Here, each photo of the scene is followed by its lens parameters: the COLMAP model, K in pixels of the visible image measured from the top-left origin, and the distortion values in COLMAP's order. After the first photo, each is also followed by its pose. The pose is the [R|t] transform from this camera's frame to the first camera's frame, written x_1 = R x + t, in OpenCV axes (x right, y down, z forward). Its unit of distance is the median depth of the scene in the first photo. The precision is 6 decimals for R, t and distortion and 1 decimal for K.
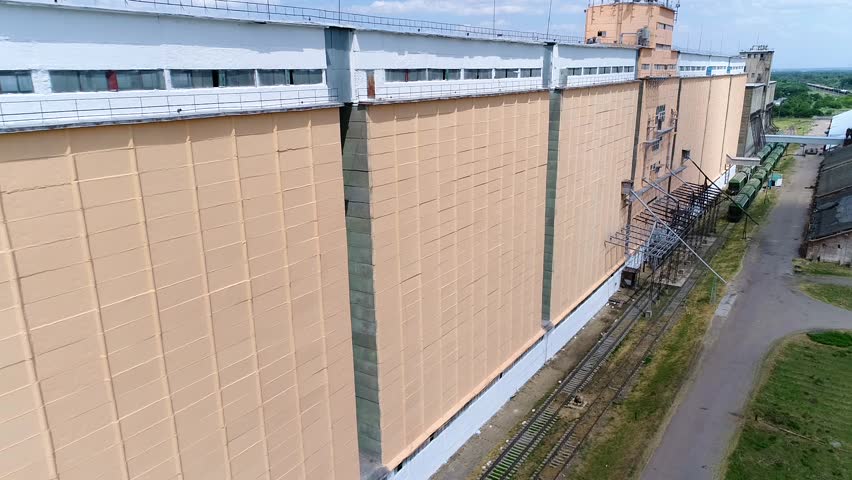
lens RADIAL K [[592.8, 0, 425.5], [0, 592.8, 239.5], [0, 0, 1]] dist [-0.005927, -0.001446]
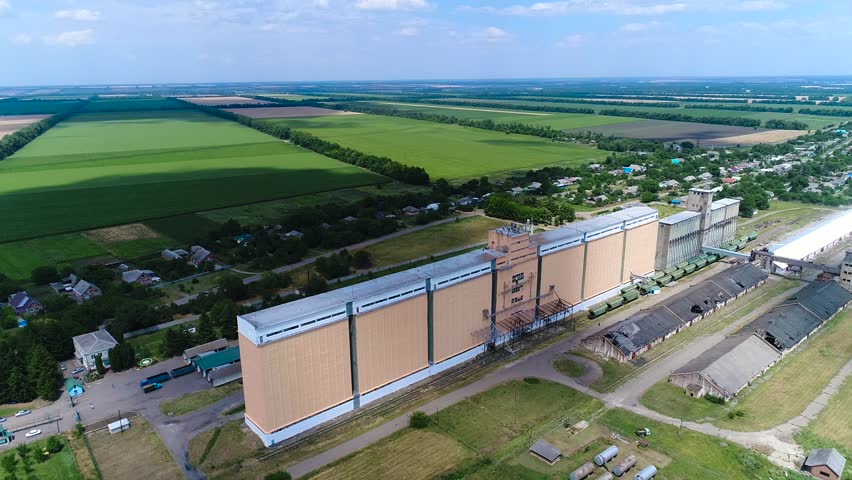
lens RADIAL K [[592.8, 0, 427.0], [0, 592.8, 240.7], [0, 0, 1]] dist [-0.005927, -0.001446]
pose [[0.967699, 0.075743, -0.240463, 1.288205], [-0.074929, 0.997110, 0.012540, -0.767743], [0.240718, 0.005882, 0.970577, -2.891854]]
